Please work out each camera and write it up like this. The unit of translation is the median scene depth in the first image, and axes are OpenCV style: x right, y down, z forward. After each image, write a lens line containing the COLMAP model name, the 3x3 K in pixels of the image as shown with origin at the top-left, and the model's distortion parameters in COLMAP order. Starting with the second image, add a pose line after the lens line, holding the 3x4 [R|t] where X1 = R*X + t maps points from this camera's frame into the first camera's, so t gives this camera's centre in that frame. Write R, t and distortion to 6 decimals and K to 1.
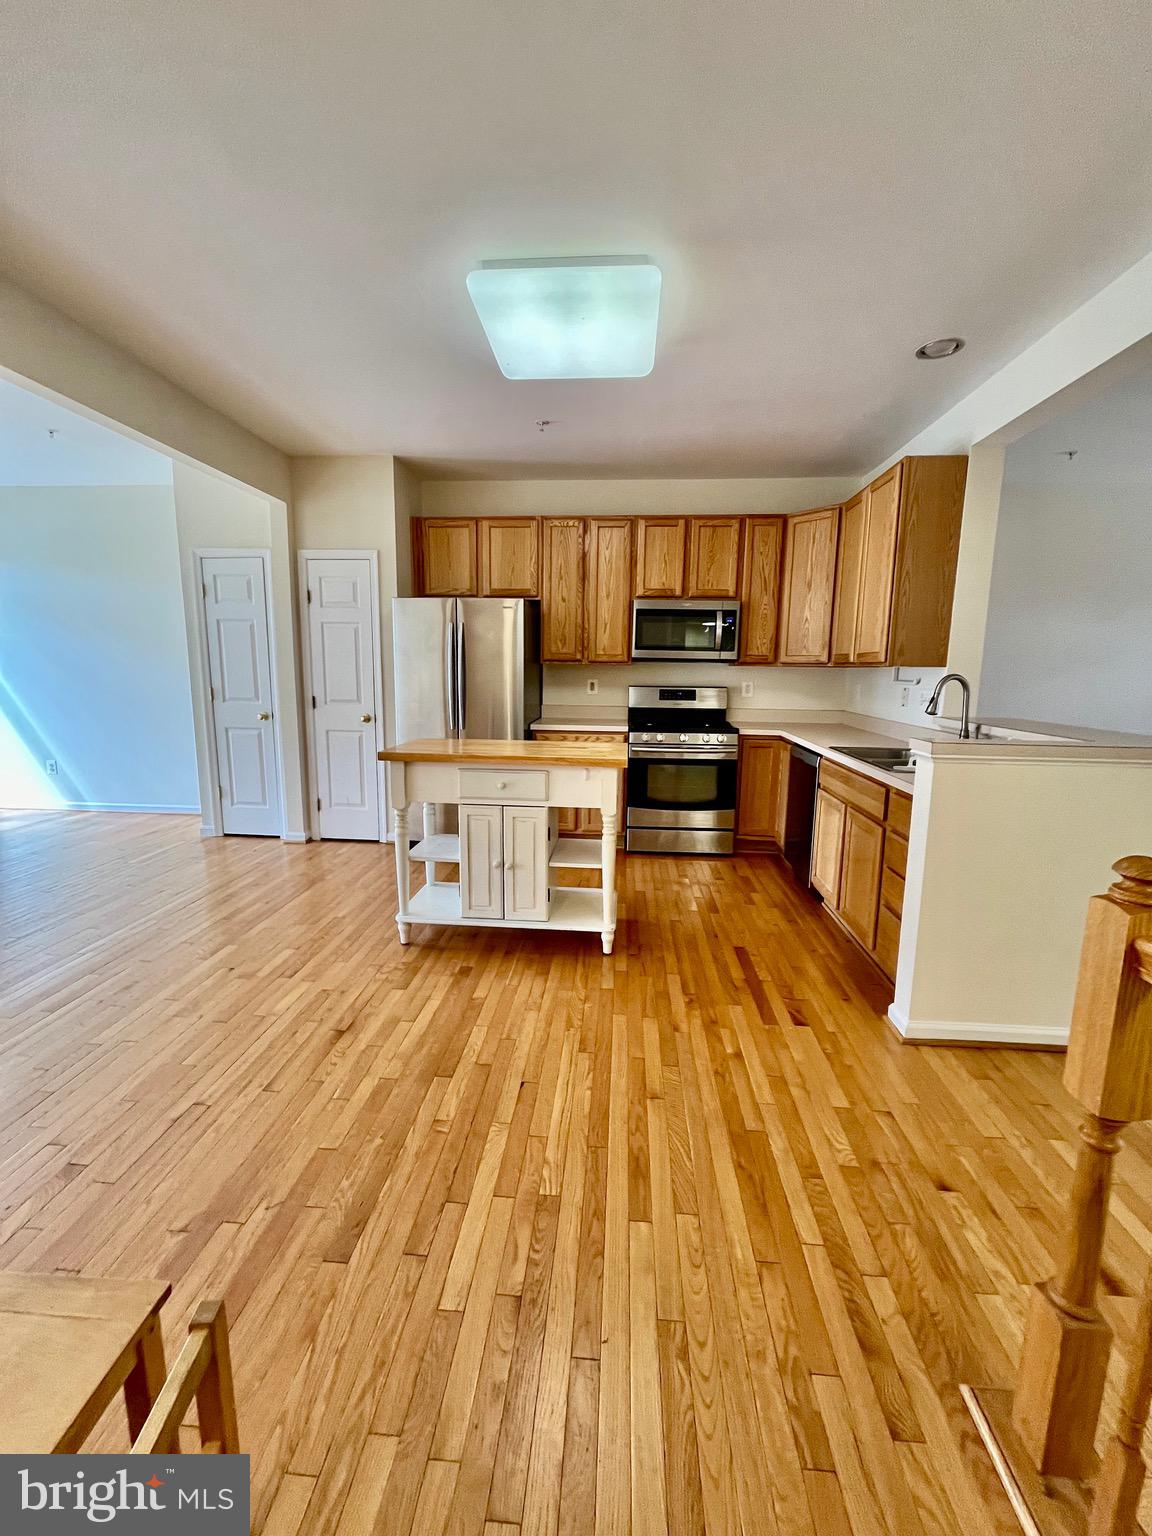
lens RADIAL K [[620.0, 0, 577.1], [0, 620.0, 765.6], [0, 0, 1]] dist [-0.006517, 0.000853]
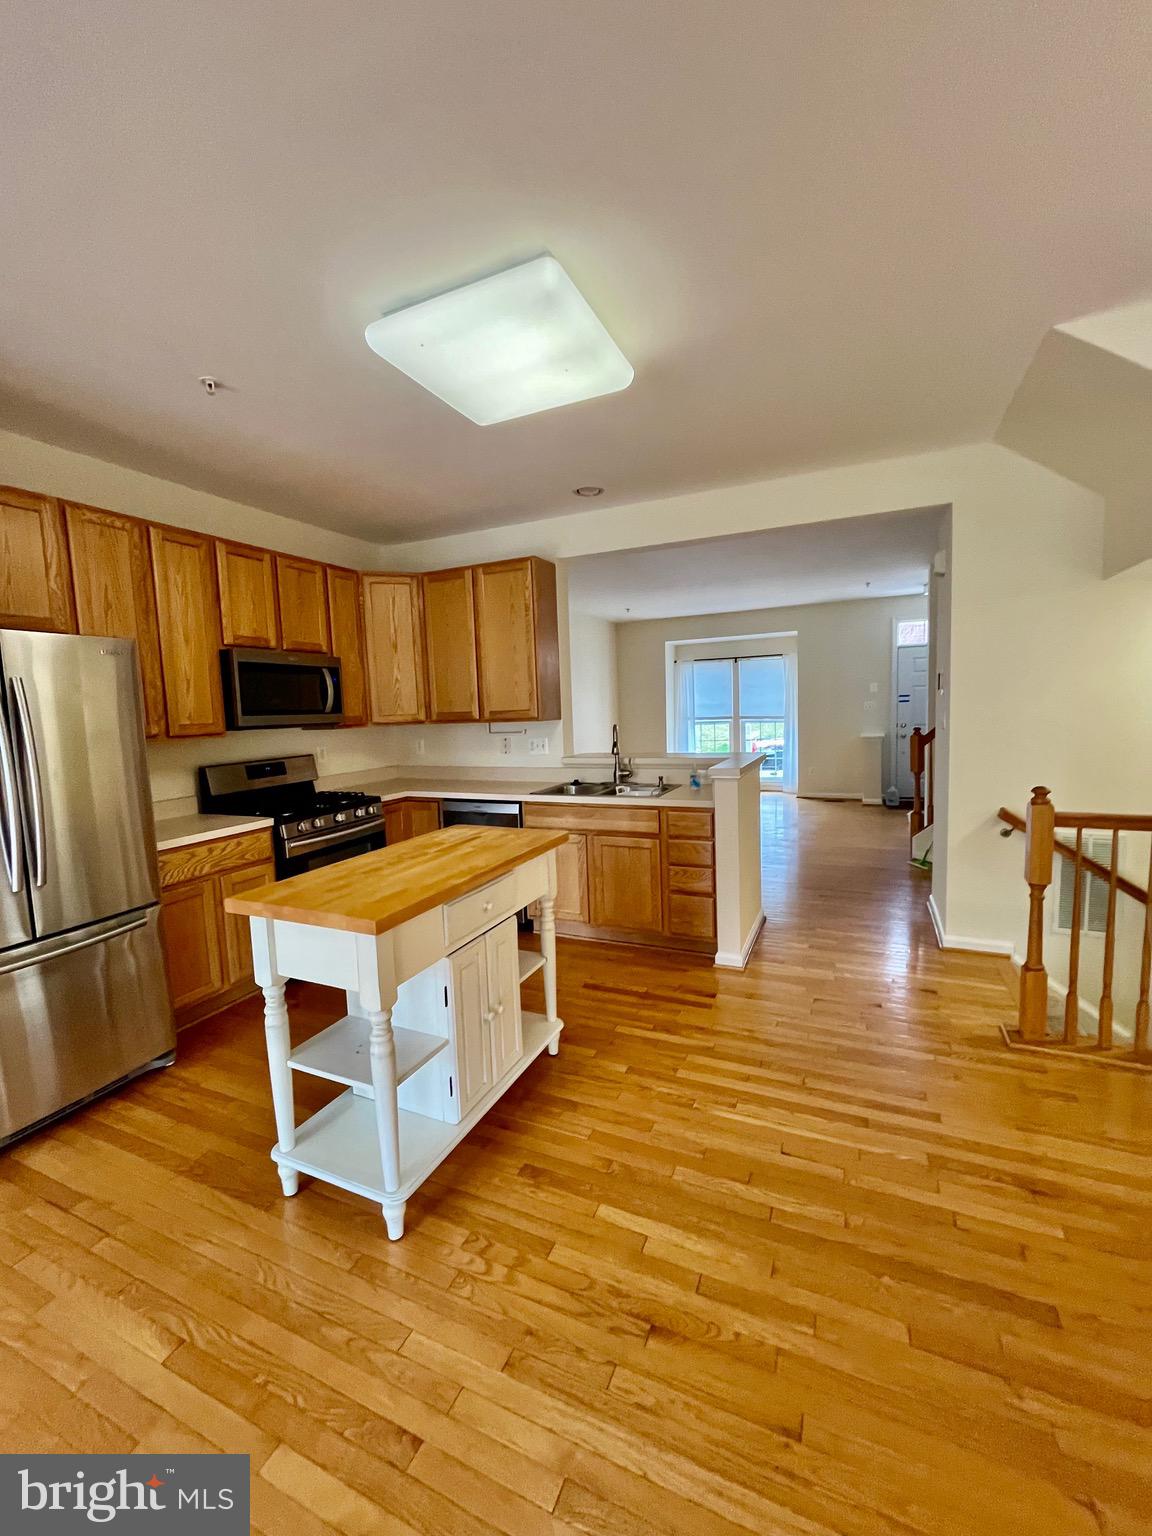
lens RADIAL K [[620.0, 0, 578.1], [0, 620.0, 765.8], [0, 0, 1]] dist [-0.006517, 0.000853]
pose [[0.341837, -0.116517, 0.932508, -0.769750], [0.186362, 0.980982, 0.054258, -0.156120], [-0.921095, 0.155237, 0.357051, 0.622372]]
